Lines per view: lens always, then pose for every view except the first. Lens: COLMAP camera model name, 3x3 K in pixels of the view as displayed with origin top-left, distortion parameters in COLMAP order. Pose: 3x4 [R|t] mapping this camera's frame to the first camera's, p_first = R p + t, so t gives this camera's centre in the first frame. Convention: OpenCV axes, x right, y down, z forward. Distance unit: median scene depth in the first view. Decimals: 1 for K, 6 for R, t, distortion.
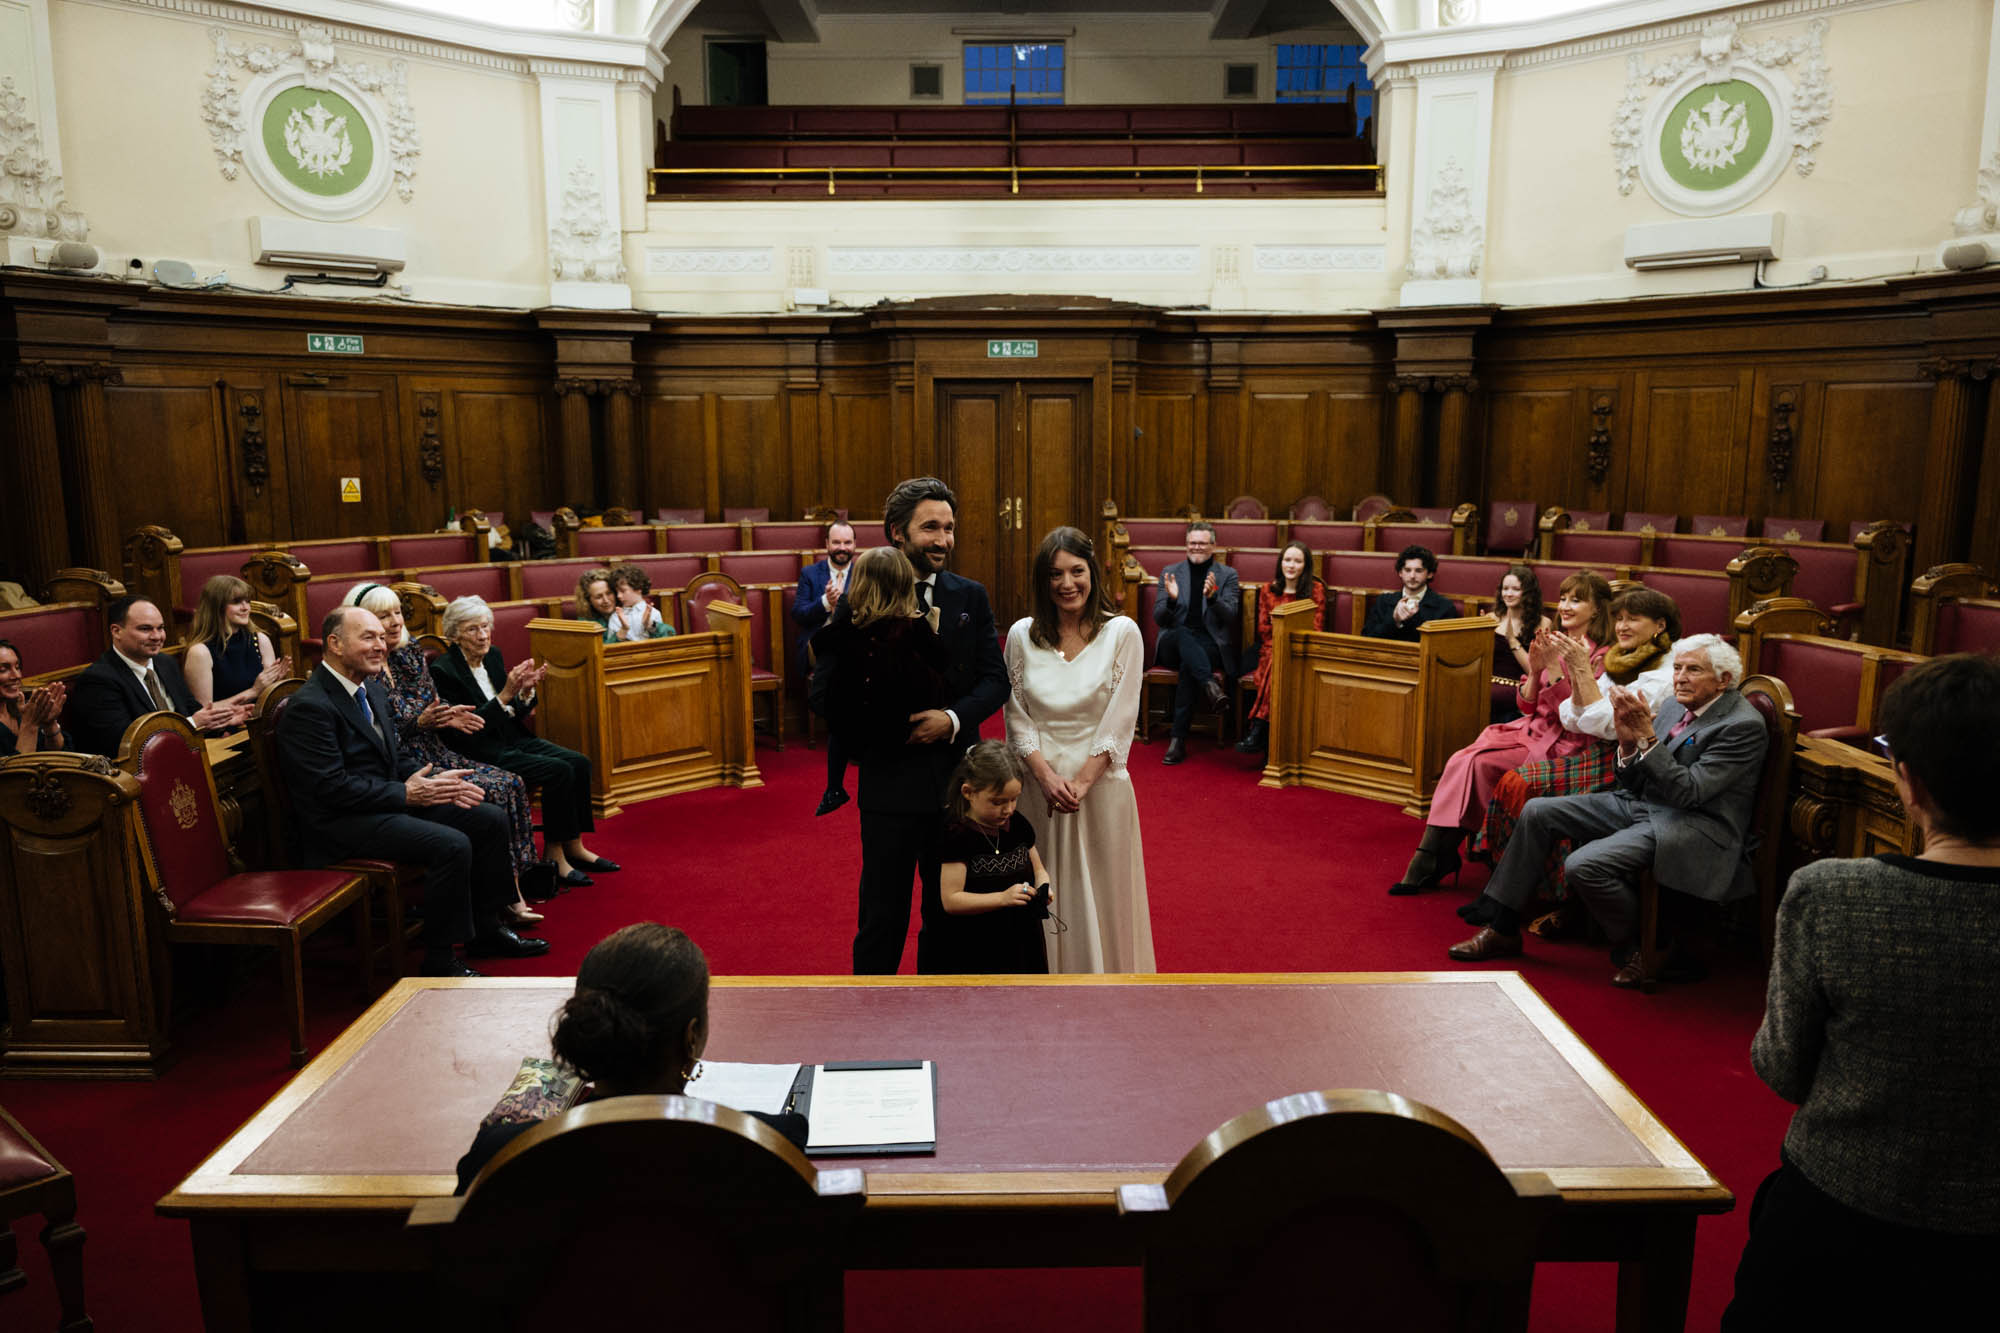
lens RADIAL K [[1334.1, 0, 1000.0], [0, 1334.1, 666.5], [0, 0, 1]] dist [-0.005486, -0.023587]
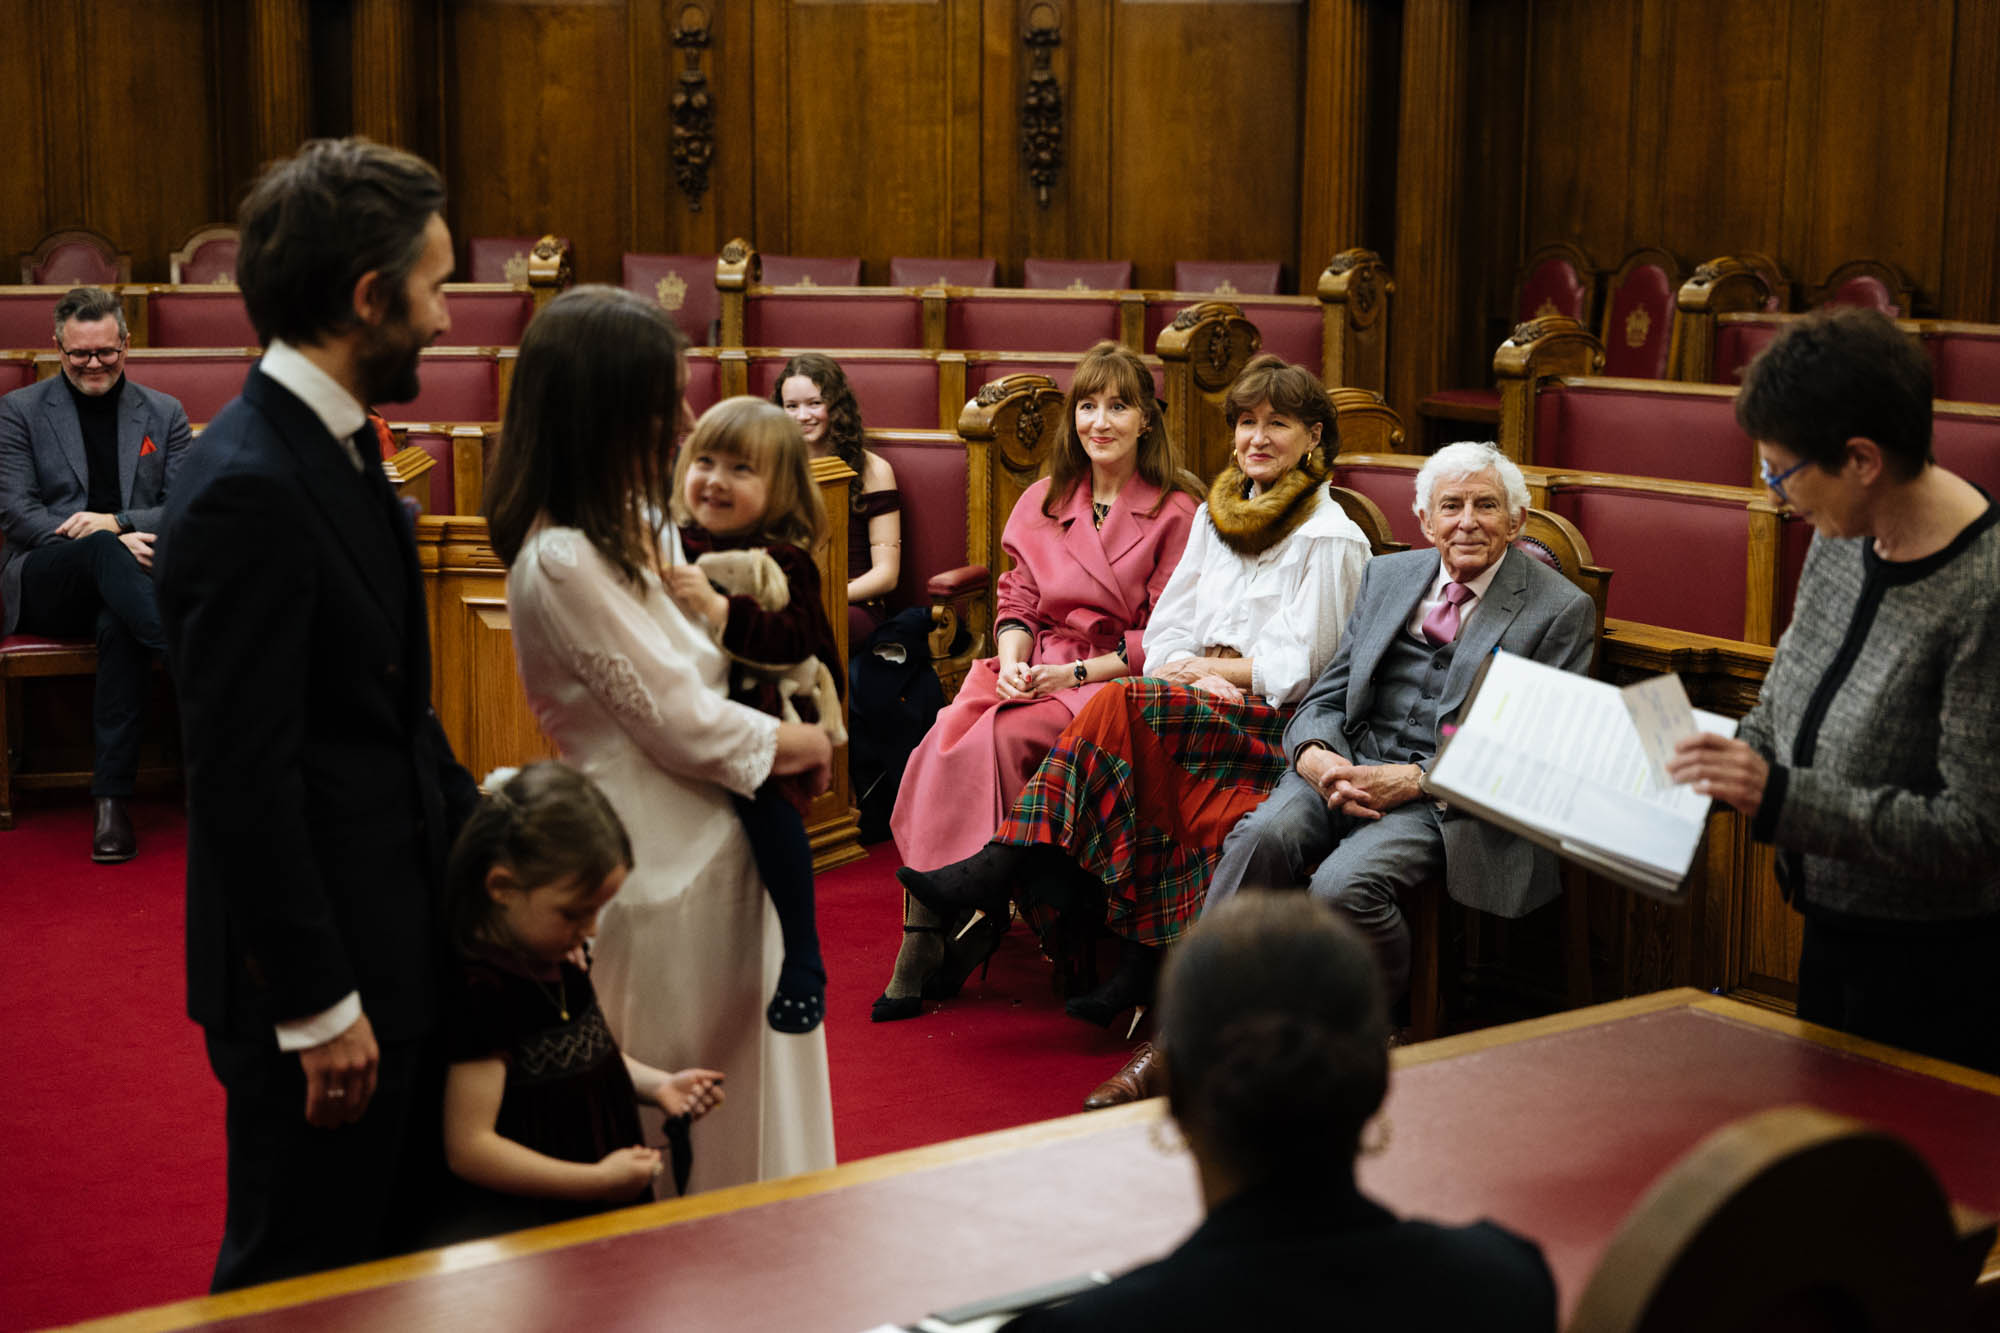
lens RADIAL K [[3261.2, 0, 1000.0], [0, 3261.2, 666.5], [0, 0, 1]] dist [0.019300, -0.063342]
pose [[0.820421, -0.089240, 0.564753, -0.137045], [0.089263, 0.995624, 0.027651, 0.005656], [-0.564749, 0.027727, 0.824797, -0.000682]]
